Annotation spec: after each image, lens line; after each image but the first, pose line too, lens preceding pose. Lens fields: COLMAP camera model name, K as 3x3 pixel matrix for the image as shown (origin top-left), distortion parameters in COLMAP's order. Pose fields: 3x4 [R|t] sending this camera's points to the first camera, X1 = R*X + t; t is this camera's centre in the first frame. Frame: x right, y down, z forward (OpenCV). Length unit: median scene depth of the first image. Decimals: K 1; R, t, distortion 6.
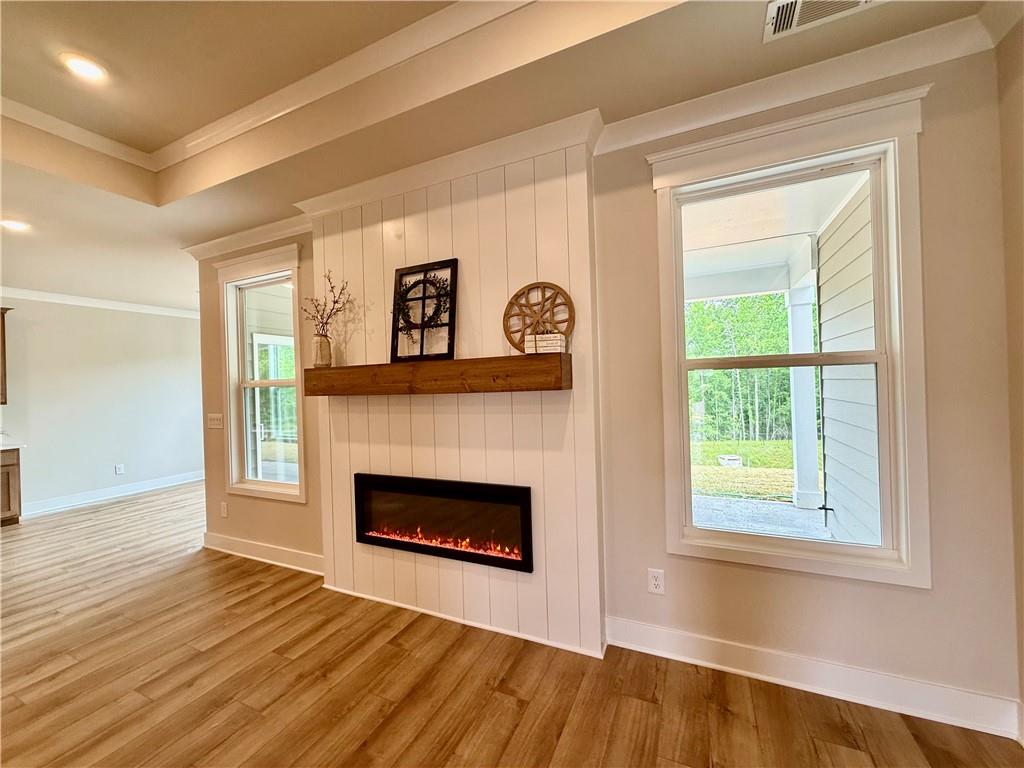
lens RADIAL K [[406.5, 0, 510.7], [0, 406.5, 383.3], [0, 0, 1]] dist [-0.001967, 0.000004]
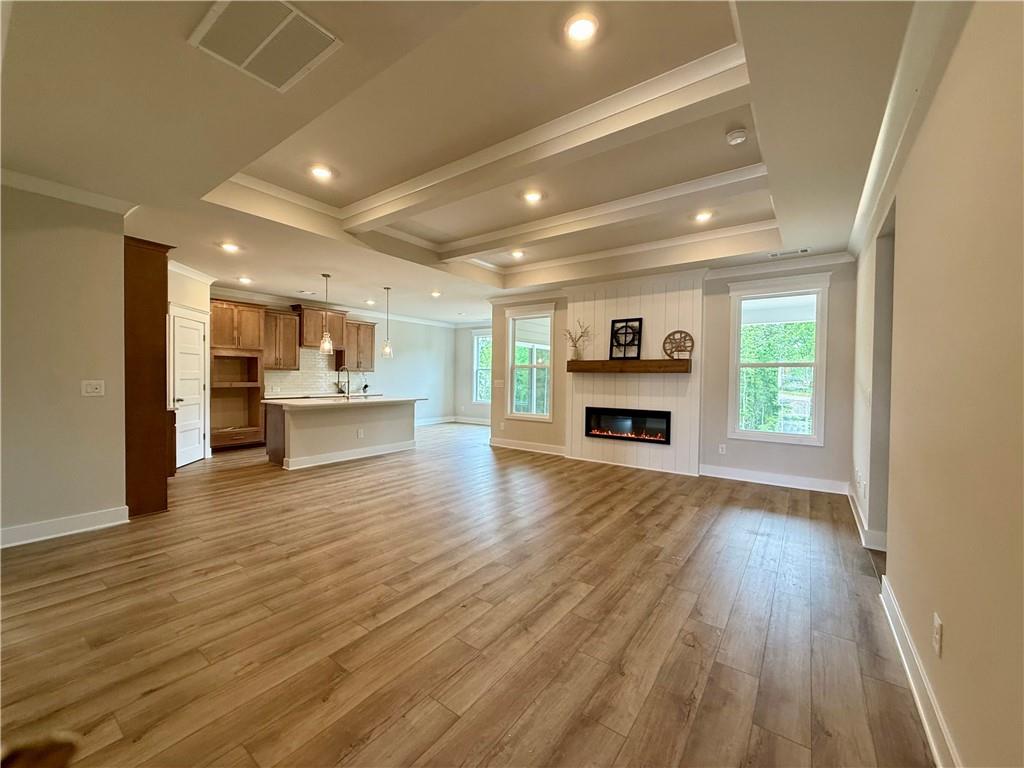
lens RADIAL K [[406.5, 0, 510.7], [0, 406.5, 383.3], [0, 0, 1]] dist [-0.001967, 0.000004]
pose [[0.979034, 0.045531, -0.198544, -0.405302], [-0.041331, 0.998826, 0.025249, 0.055500], [0.199460, -0.016514, 0.979767, -1.560750]]
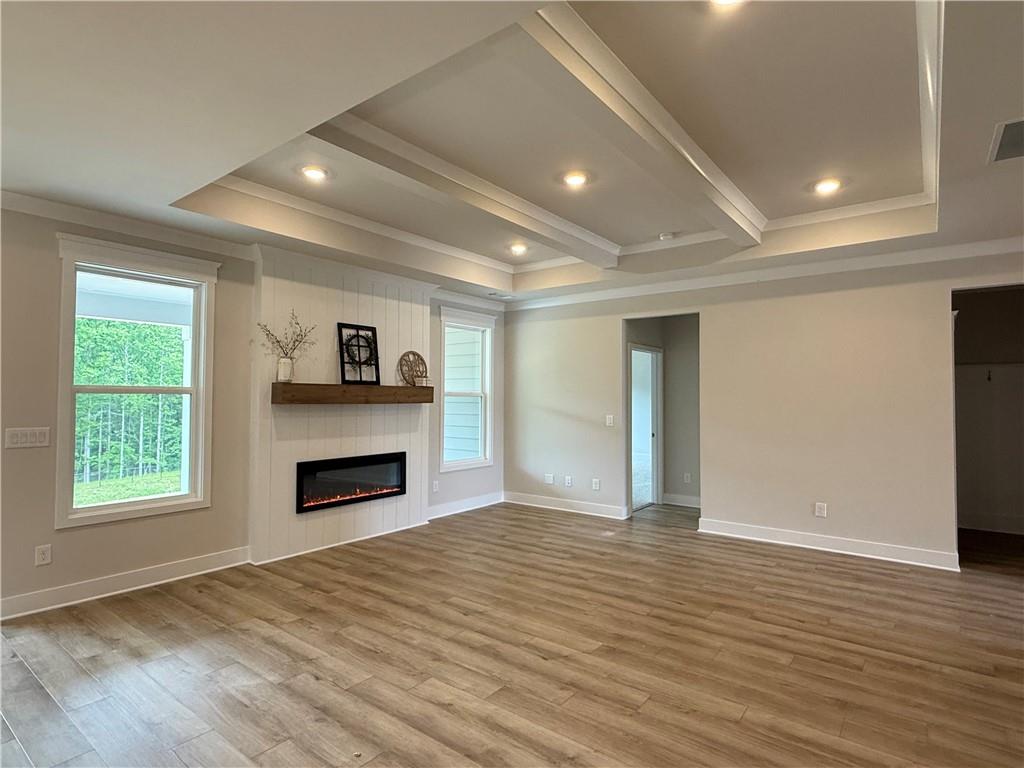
lens RADIAL K [[543.9, 0, 512.0], [0, 543.9, 384.0], [0, 0, 1]] dist [-0.004332, 0.001499]
pose [[0.223849, 0.055780, 0.973026, -2.301605], [-0.014056, 0.998442, -0.054003, 0.057259], [-0.974522, -0.001588, 0.224285, -0.108318]]
